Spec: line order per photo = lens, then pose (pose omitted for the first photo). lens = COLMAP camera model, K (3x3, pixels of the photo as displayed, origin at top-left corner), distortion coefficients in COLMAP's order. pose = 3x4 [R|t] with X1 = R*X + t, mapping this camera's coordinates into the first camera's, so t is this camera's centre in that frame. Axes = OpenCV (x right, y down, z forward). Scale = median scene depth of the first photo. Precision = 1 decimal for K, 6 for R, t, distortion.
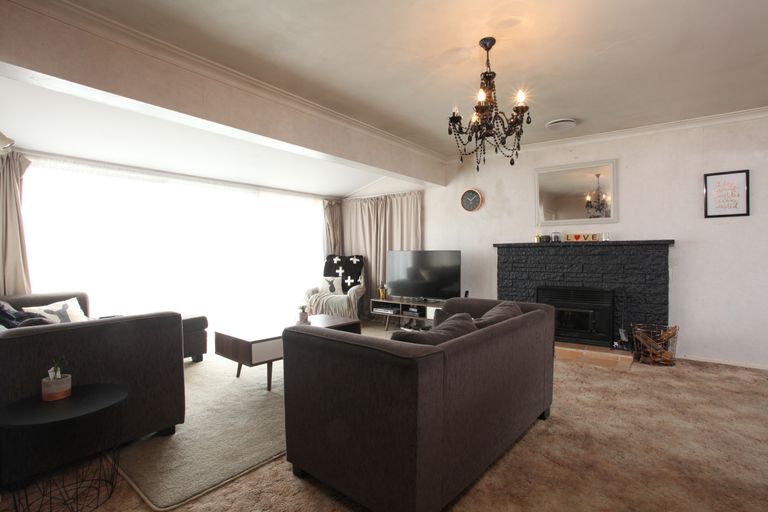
lens RADIAL K [[378.1, 0, 384.0], [0, 378.1, 256.0], [0, 0, 1]] dist [-0.071825, 0.034663]
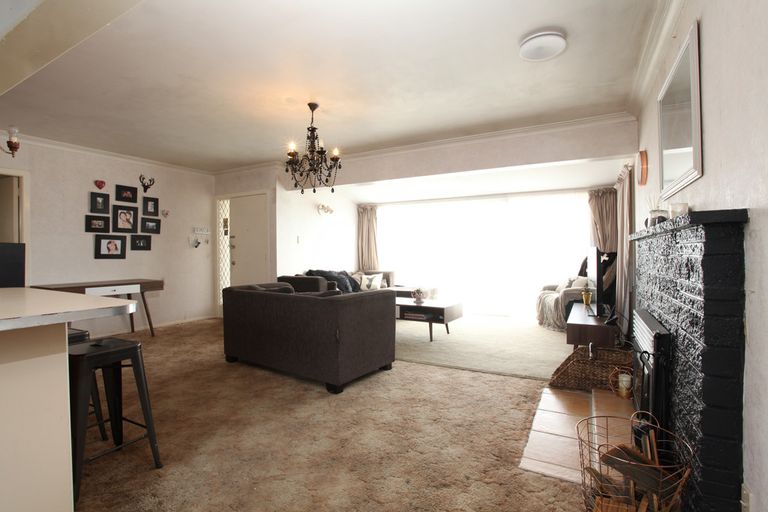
lens RADIAL K [[366.9, 0, 394.4], [0, 366.9, 253.3], [0, 0, 1]] dist [-0.043239, 0.000736]
pose [[0.143921, 0.002880, -0.989585, 1.737871], [-0.003826, 0.999990, 0.002354, -0.002725], [0.989582, 0.003447, 0.143931, 1.111712]]
